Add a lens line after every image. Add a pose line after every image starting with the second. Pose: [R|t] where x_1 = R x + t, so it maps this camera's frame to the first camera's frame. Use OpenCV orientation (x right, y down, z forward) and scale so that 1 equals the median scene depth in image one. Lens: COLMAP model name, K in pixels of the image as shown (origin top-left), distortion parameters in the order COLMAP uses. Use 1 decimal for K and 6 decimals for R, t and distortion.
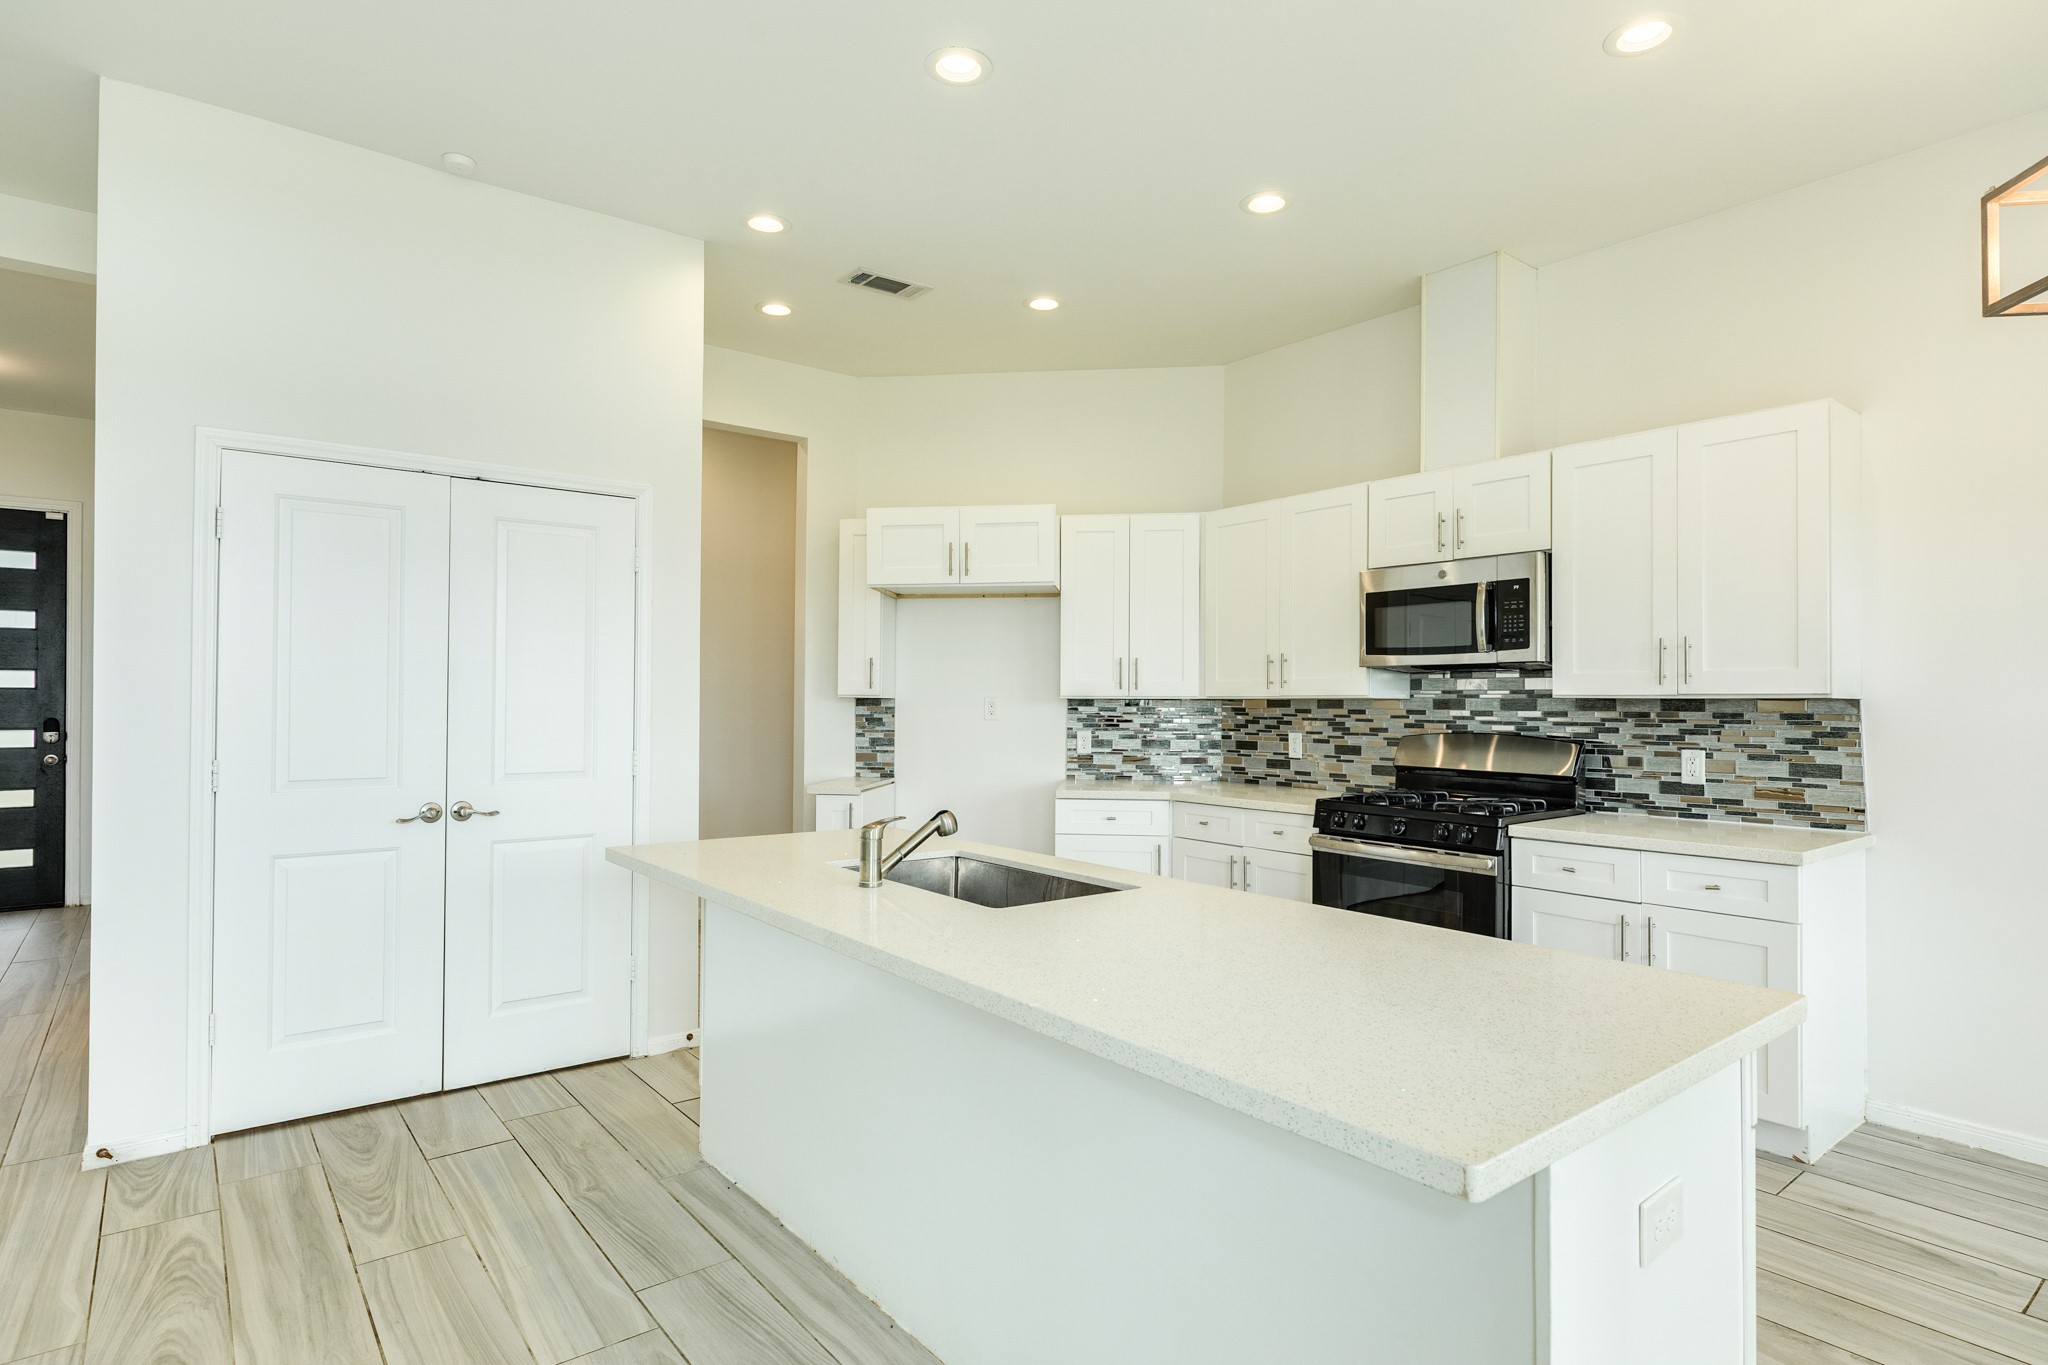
lens RADIAL K [[1076.0, 0, 1024.0], [0, 1076.0, 682.5], [0, 0, 1]] dist [-0.000300, 0.000501]
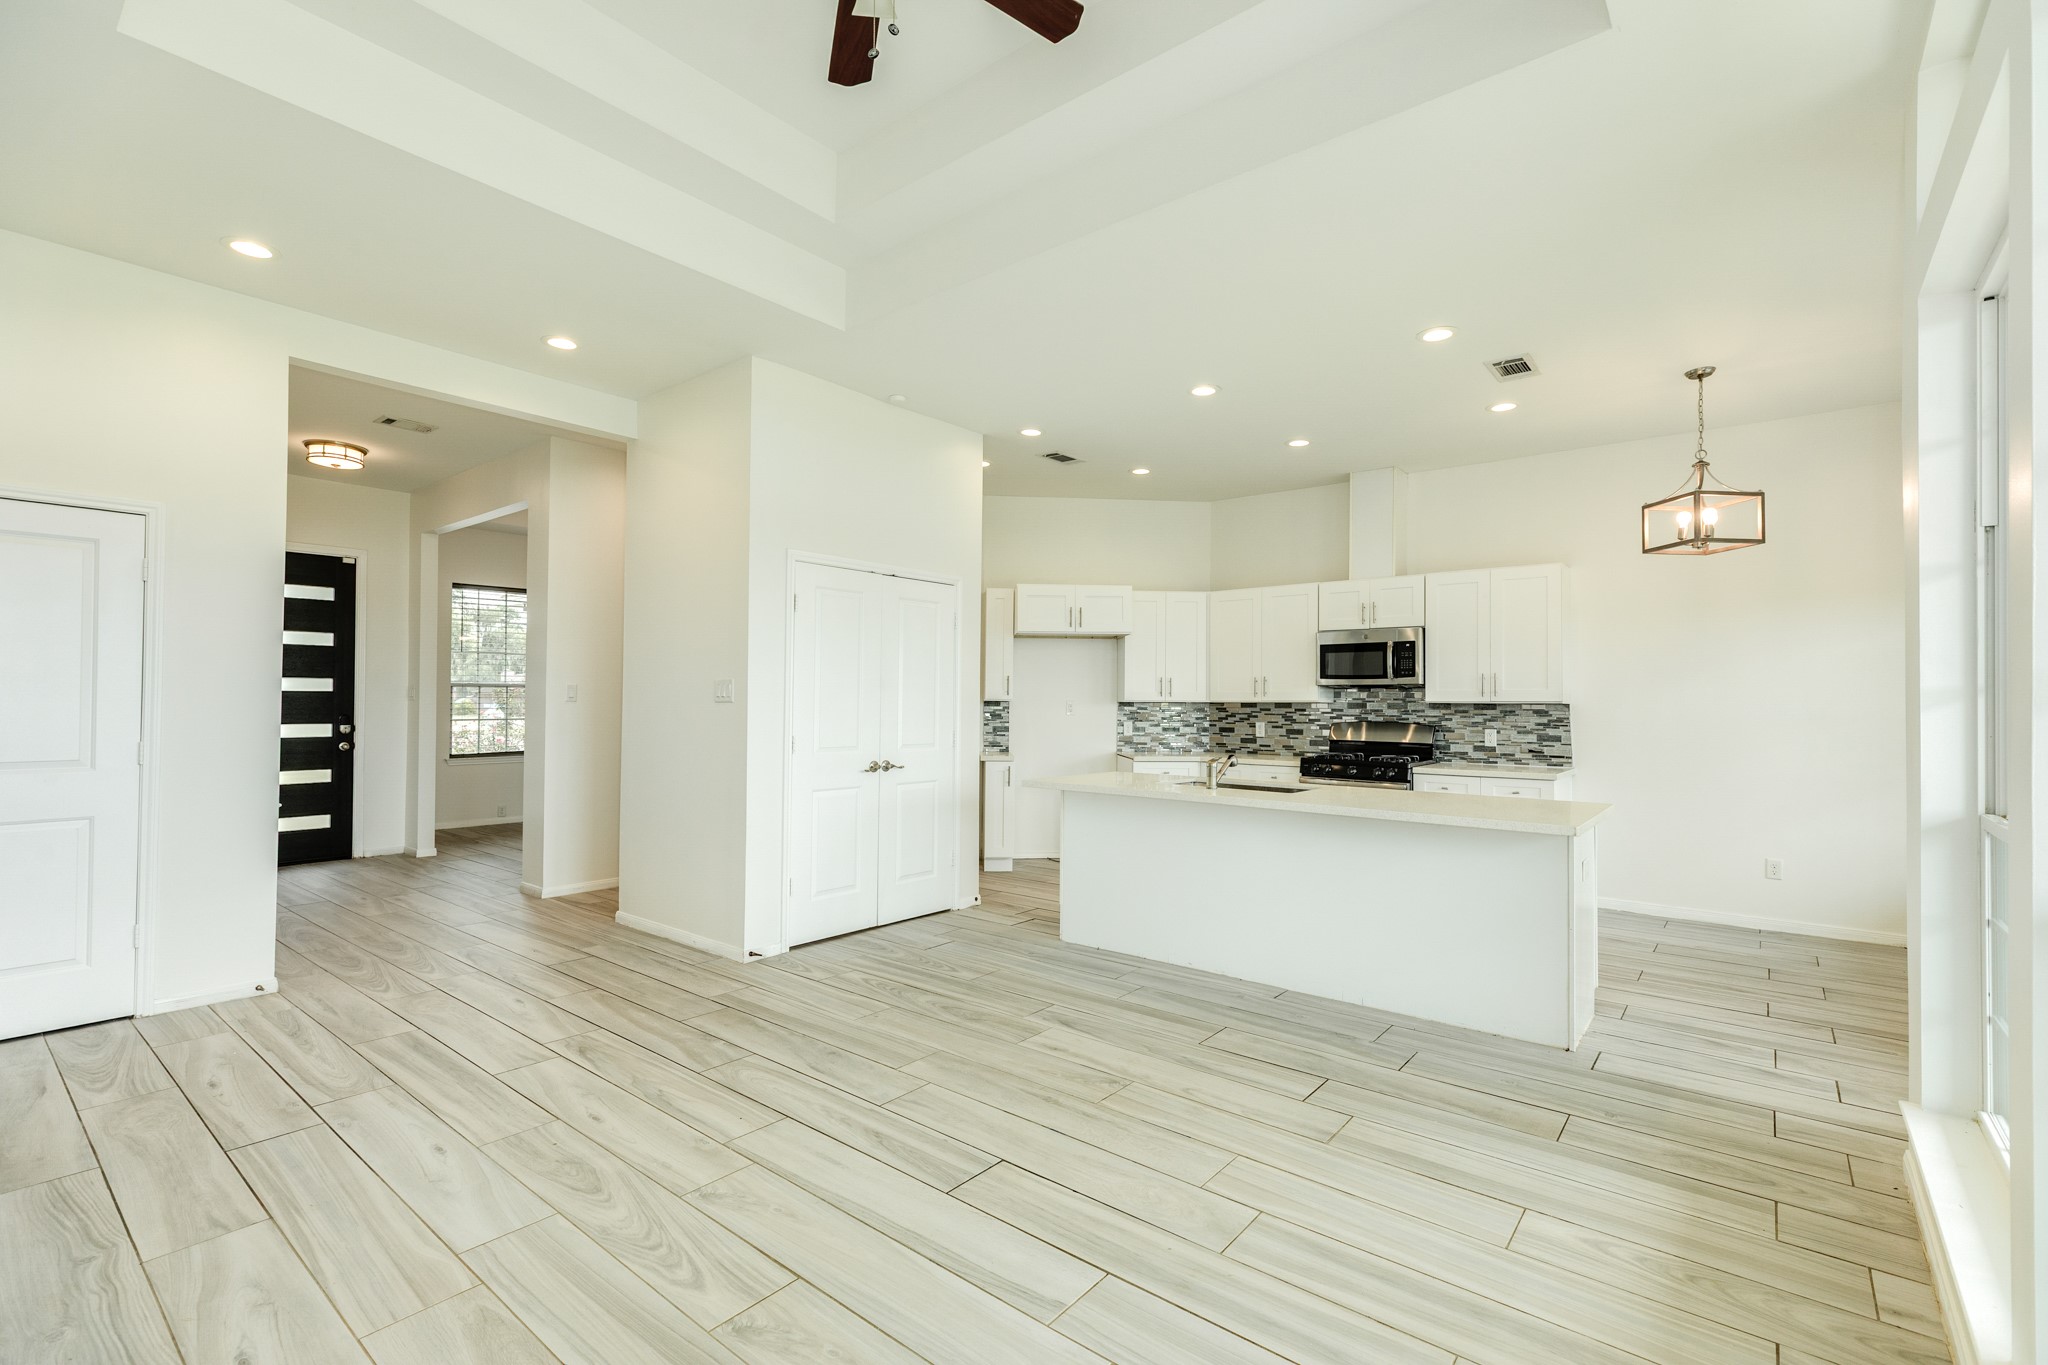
lens RADIAL K [[914.2, 0, 1021.5], [0, 914.2, 686.4], [0, 0, 1]] dist [0.003481, 0.000097]
pose [[0.977308, 0.005922, 0.211739, -0.491445], [-0.006111, 0.999981, 0.000238, -0.009805], [-0.211734, -0.001527, 0.977326, -0.394514]]
